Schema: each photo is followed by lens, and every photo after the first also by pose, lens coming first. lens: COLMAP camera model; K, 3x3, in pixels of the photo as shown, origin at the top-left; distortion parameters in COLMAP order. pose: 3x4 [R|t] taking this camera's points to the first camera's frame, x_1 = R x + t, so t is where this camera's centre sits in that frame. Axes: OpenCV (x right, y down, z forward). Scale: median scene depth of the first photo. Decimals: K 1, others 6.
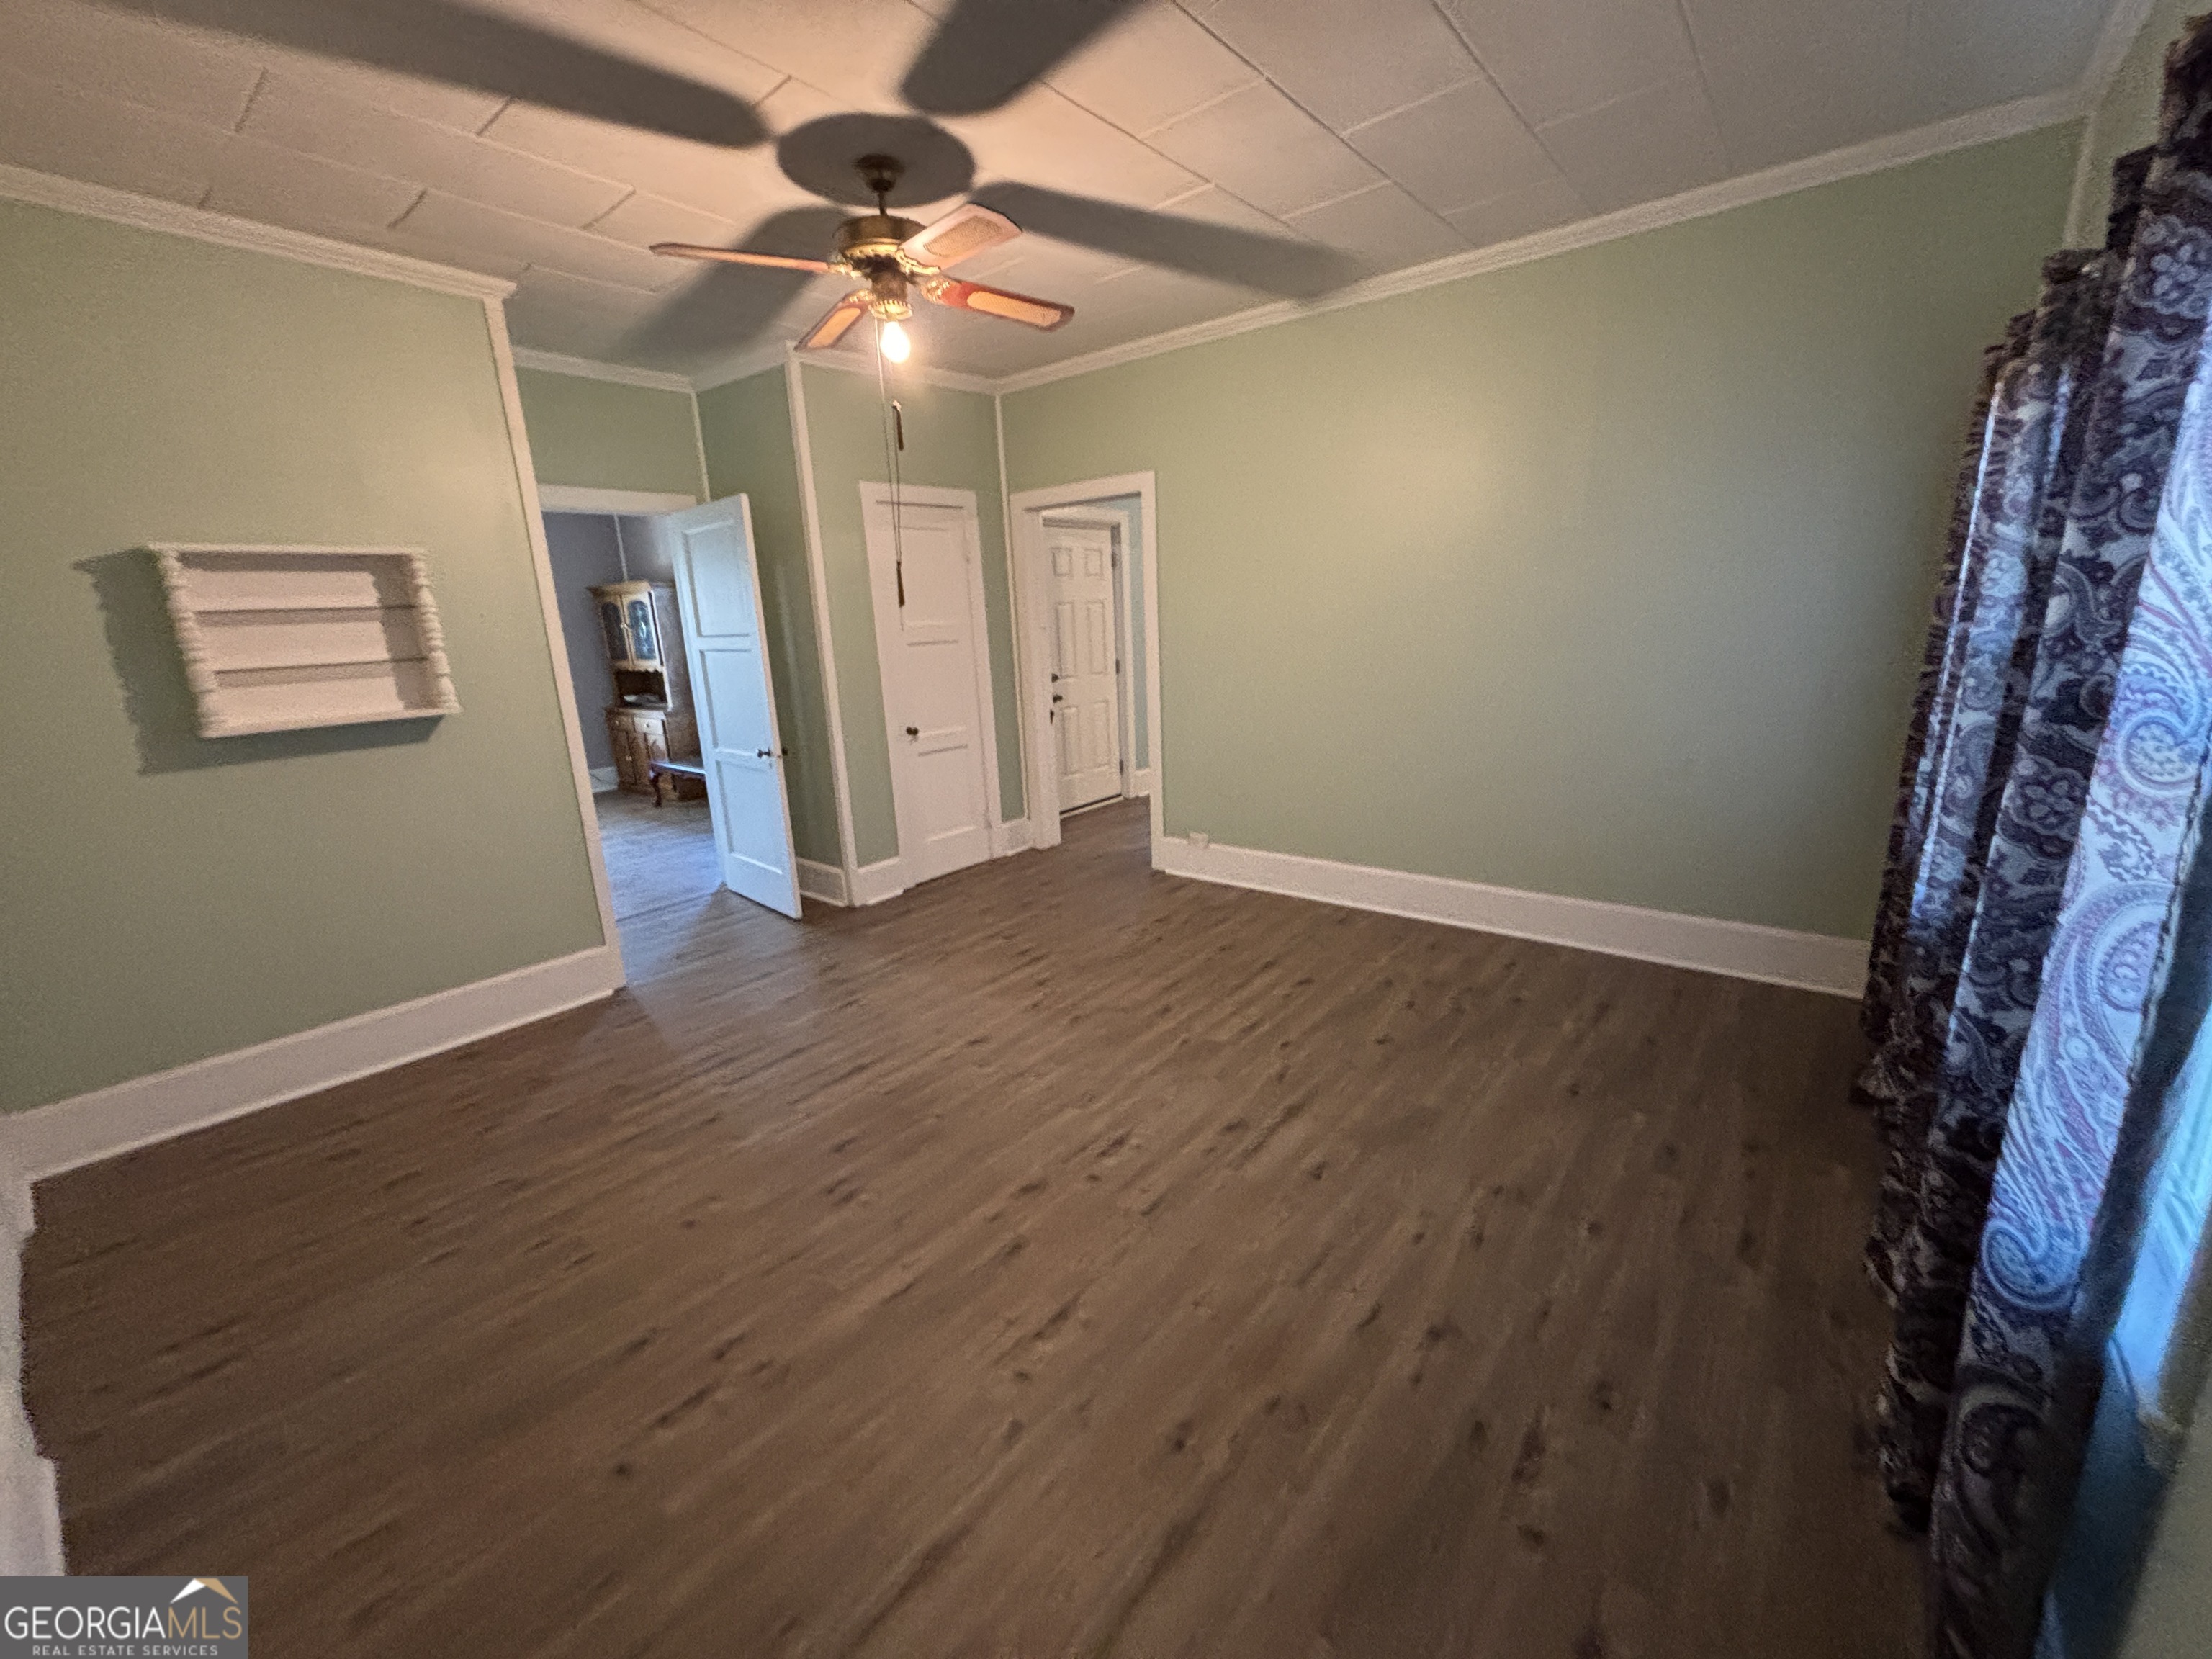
lens RADIAL K [[889.1, 0, 1096.2], [0, 889.1, 824.7], [0, 0, 1]] dist [0.001160, -0.000437]
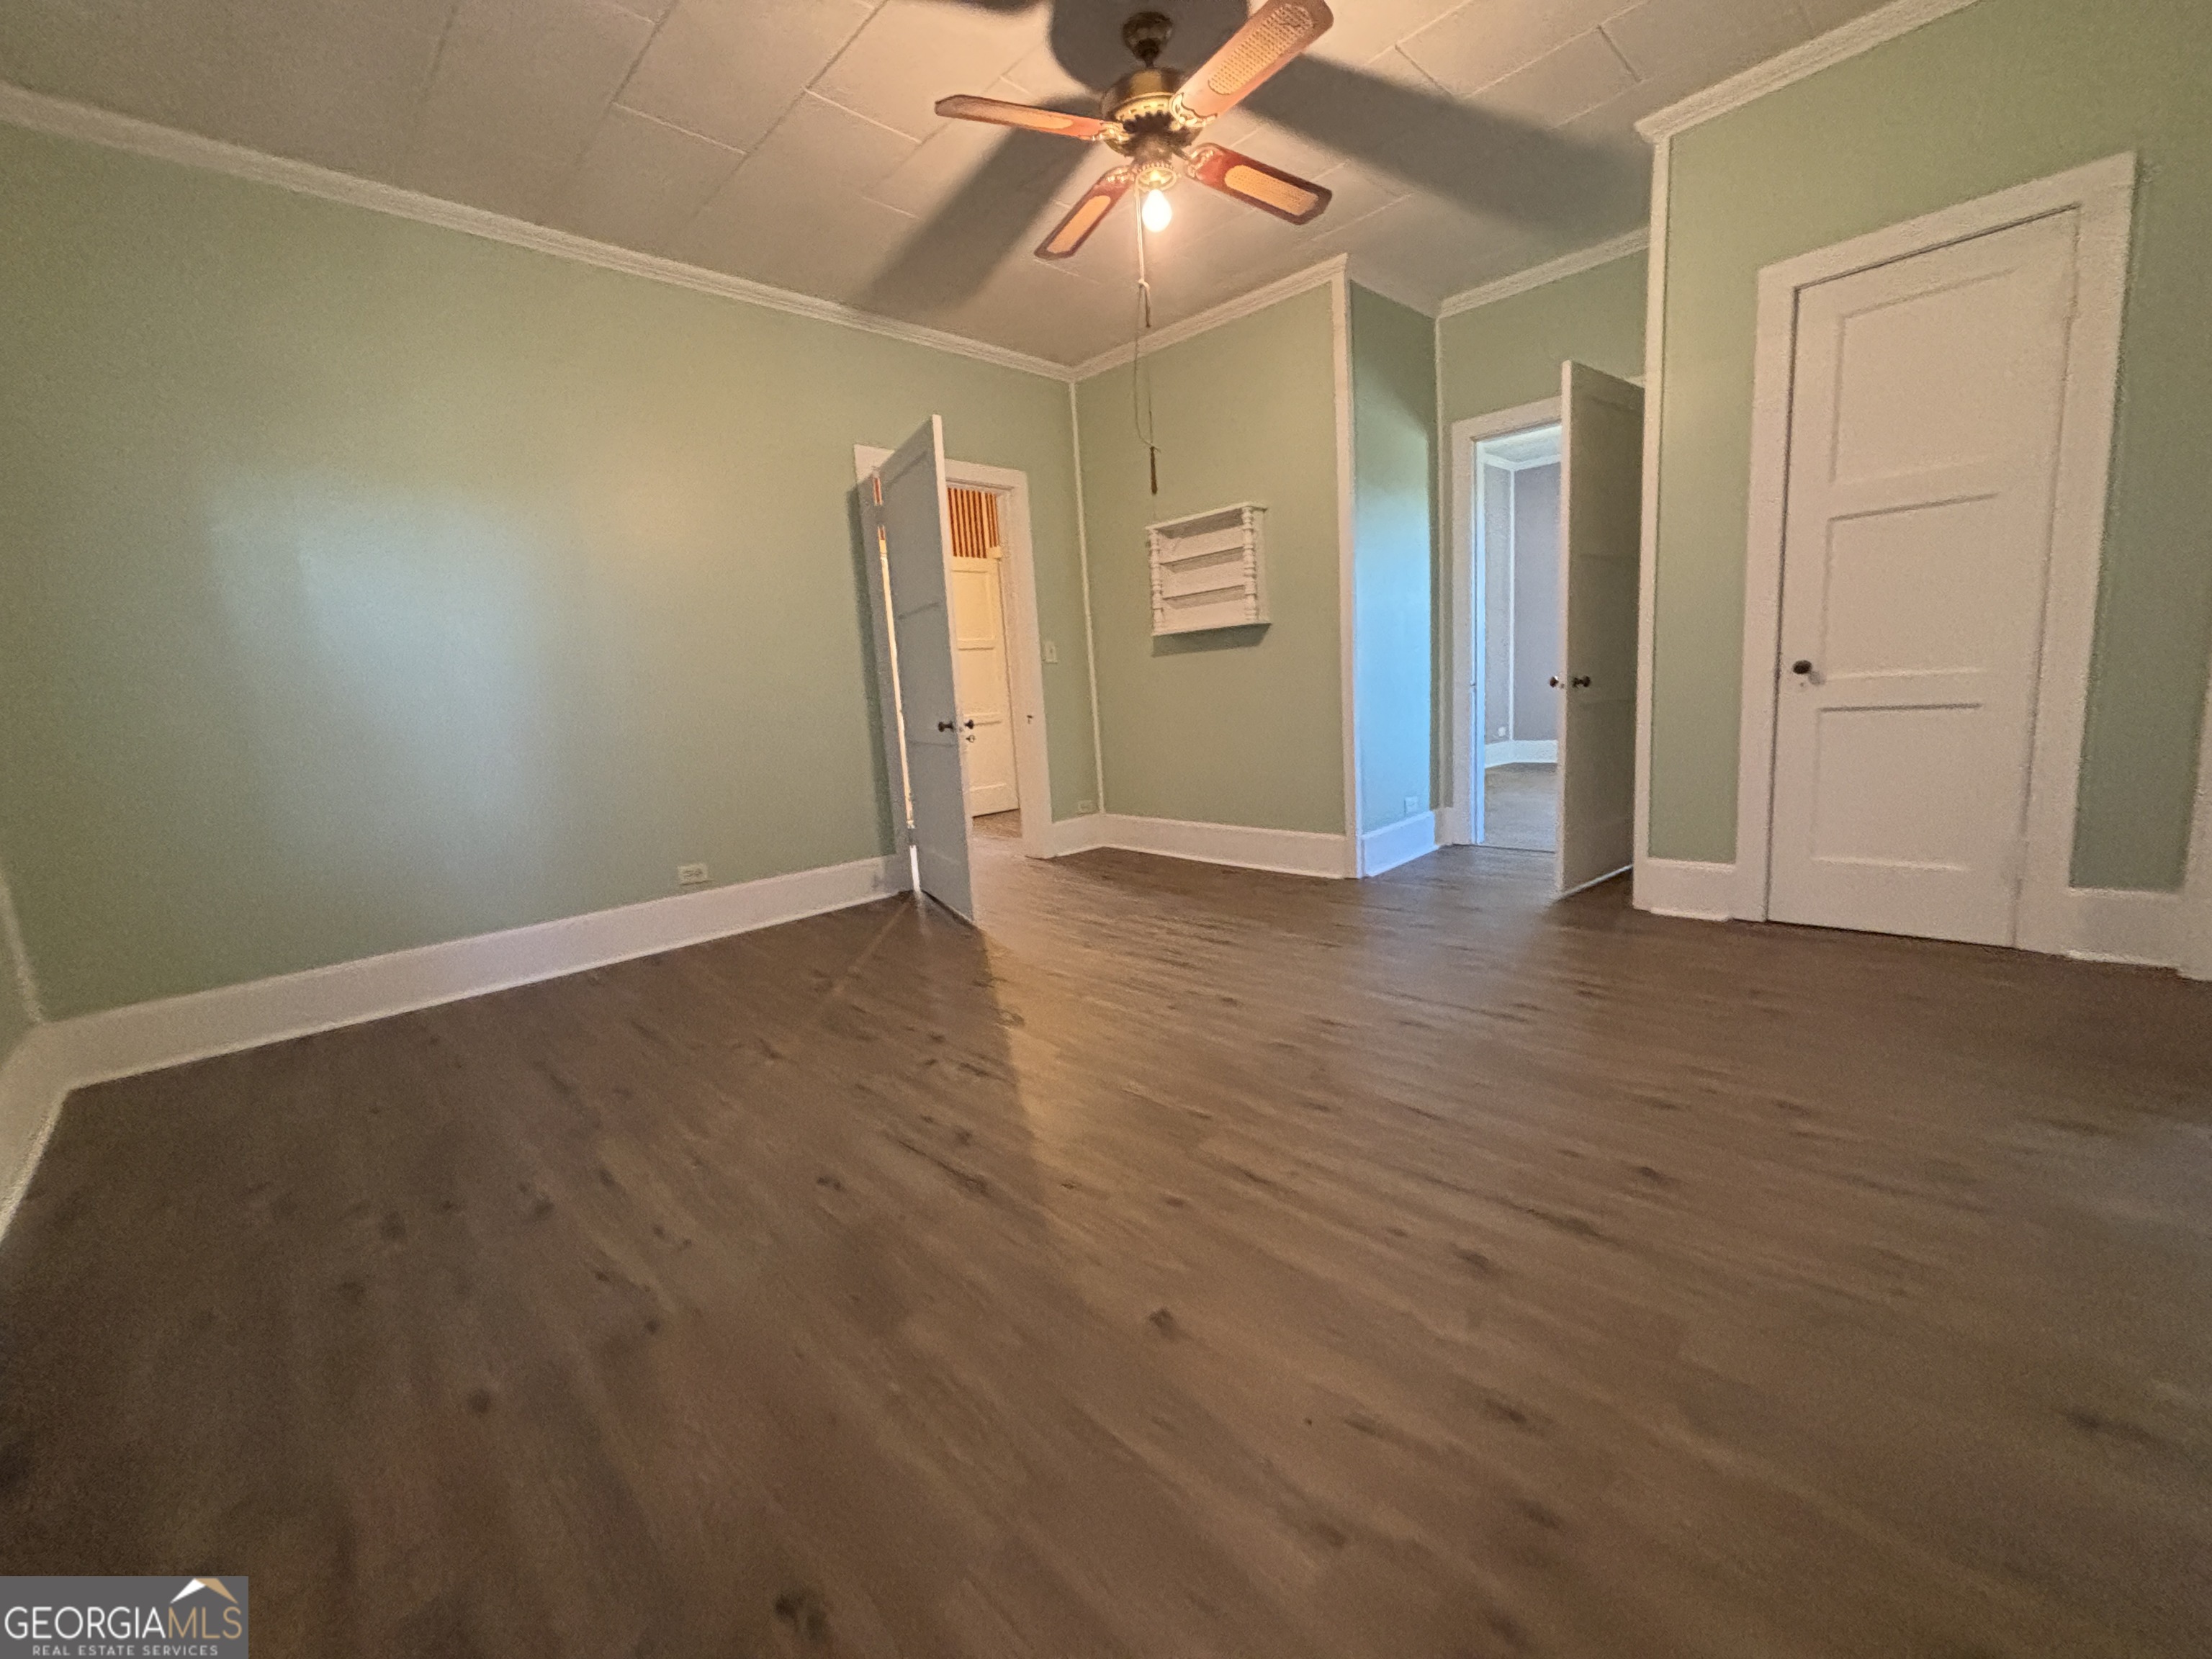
lens RADIAL K [[889.0, 0, 1101.6], [0, 889.0, 823.1], [0, 0, 1]] dist [0.005088, -0.000046]
pose [[-0.107245, 0.202135, -0.973468, 0.718526], [-0.165683, 0.961791, 0.217963, -0.092477], [0.980330, 0.184663, -0.069657, 0.964625]]
